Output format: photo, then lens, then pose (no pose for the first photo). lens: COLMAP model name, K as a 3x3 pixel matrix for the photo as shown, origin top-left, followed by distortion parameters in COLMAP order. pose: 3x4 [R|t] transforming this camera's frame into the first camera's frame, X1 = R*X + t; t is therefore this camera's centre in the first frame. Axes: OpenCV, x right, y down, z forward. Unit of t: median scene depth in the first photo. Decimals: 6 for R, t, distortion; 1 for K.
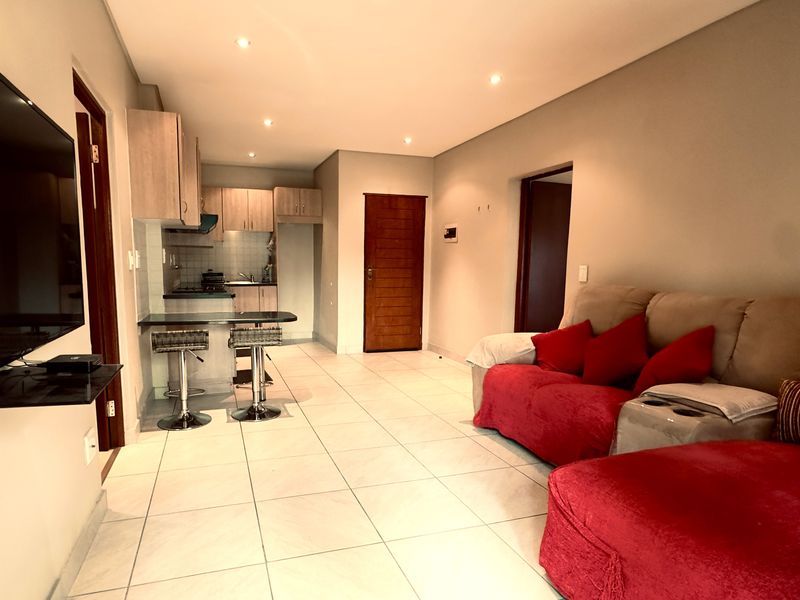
lens RADIAL K [[425.4, 0, 397.7], [0, 425.4, 299.9], [0, 0, 1]] dist [-0.002773, 0.000700]
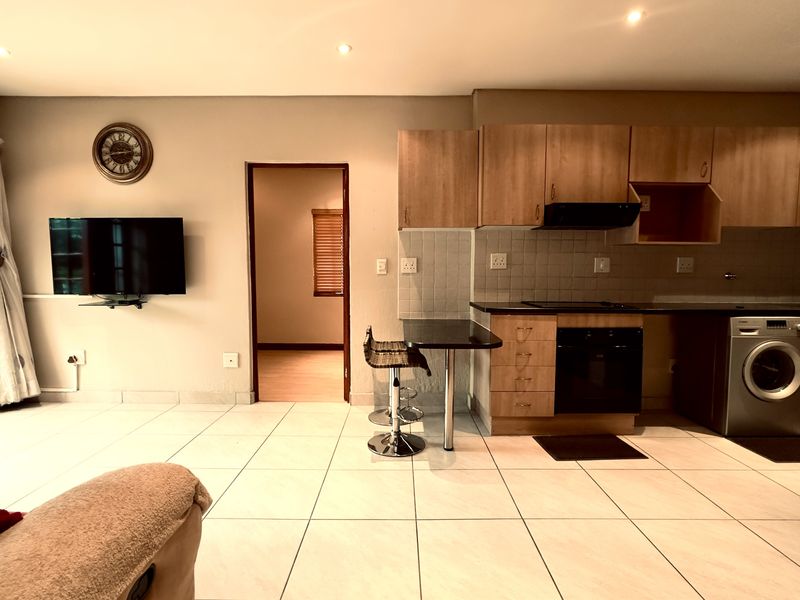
lens RADIAL K [[425.4, 0, 397.7], [0, 425.4, 299.9], [0, 0, 1]] dist [-0.002773, 0.000700]
pose [[-0.347956, 0.059204, -0.935640, 0.244813], [-0.077939, 0.992723, 0.091801, -0.055434], [0.934266, 0.104866, -0.340809, 0.675148]]
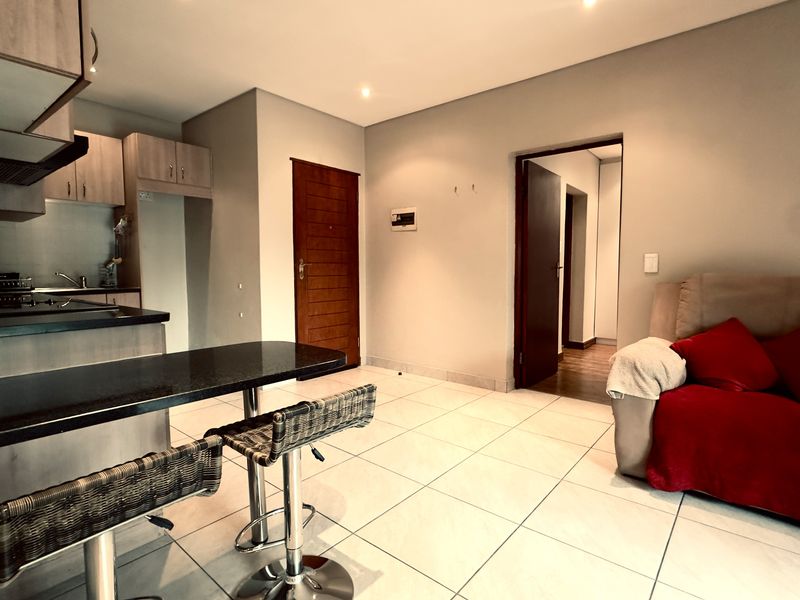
lens RADIAL K [[392.5, 0, 409.6], [0, 392.5, 290.0], [0, 0, 1]] dist [-0.004890, -0.000620]
pose [[0.878405, -0.035172, 0.476621, -0.216098], [0.045616, 0.998905, -0.010355, -0.012857], [-0.475735, 0.030838, 0.879048, 0.319903]]
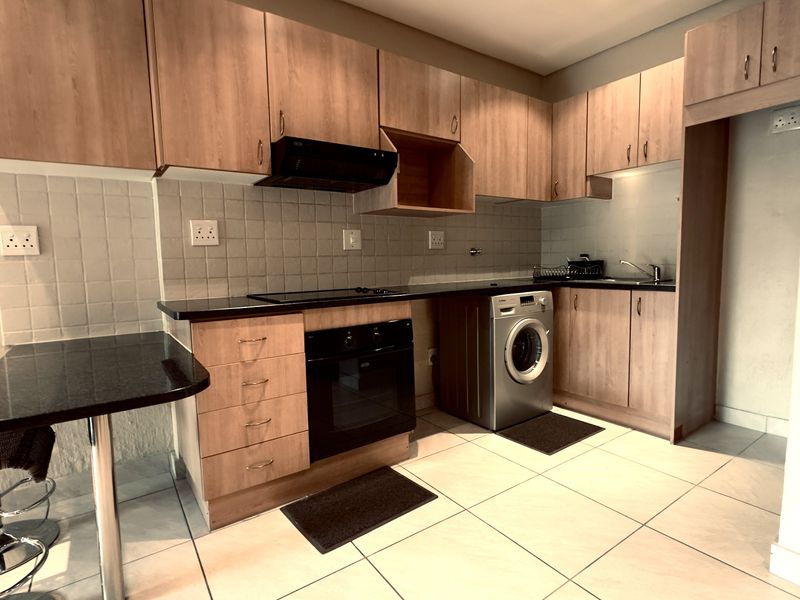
lens RADIAL K [[425.4, 0, 397.7], [0, 425.4, 299.9], [0, 0, 1]] dist [-0.002773, 0.000700]
pose [[0.249709, 0.081505, -0.964885, 0.034622], [-0.050590, 0.996188, 0.071057, -0.042091], [0.966998, 0.031070, 0.252881, 0.669200]]
